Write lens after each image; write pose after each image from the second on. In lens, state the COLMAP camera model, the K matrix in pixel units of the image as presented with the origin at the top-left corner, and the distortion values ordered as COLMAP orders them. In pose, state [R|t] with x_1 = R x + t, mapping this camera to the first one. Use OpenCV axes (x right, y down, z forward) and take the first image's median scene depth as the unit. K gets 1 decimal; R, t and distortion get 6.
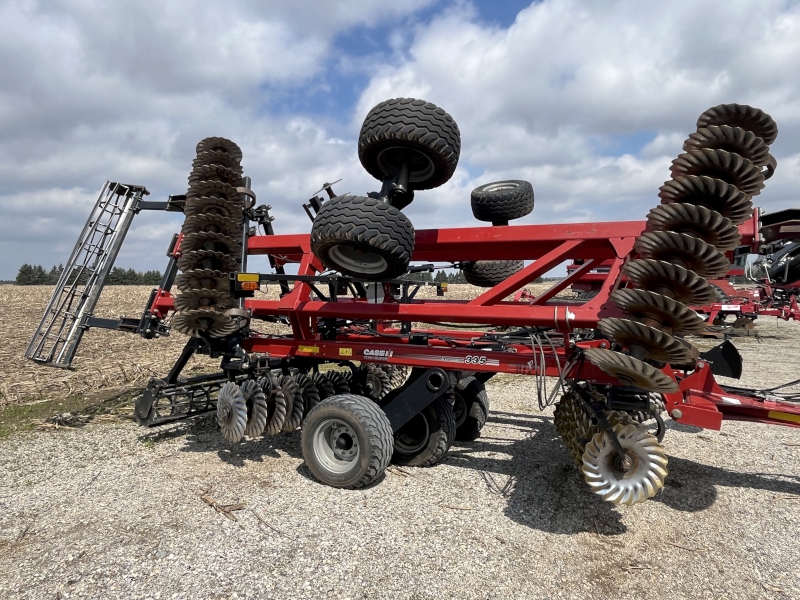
lens RADIAL K [[533.4, 0, 400.0], [0, 533.4, 300.0], [0, 0, 1]] dist [-0.015384, 0.000931]
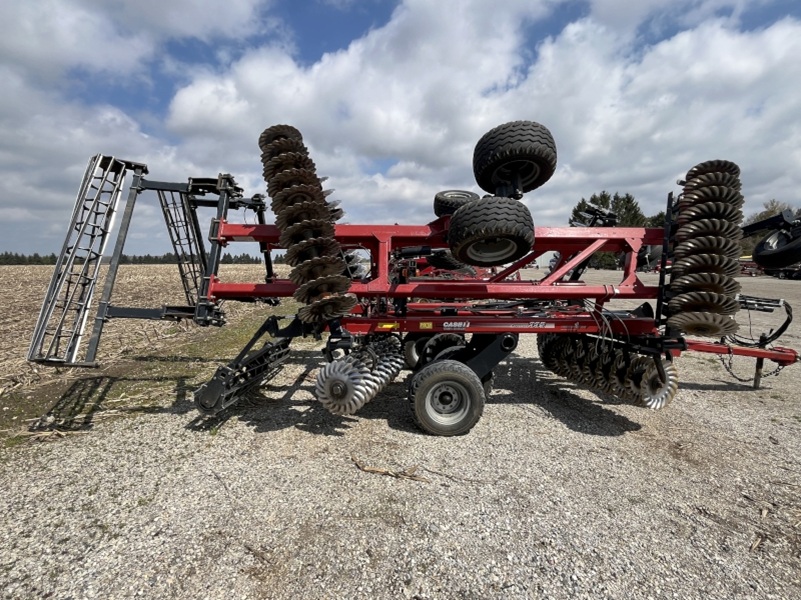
lens RADIAL K [[397.4, 0, 400.5], [0, 397.4, 300.0], [0, 0, 1]] dist [-0.017900, -0.001317]
pose [[0.891840, -0.041194, 0.450471, -0.410516], [0.014508, 0.997937, 0.062535, -0.012534], [-0.452118, -0.049236, 0.890598, 0.169365]]
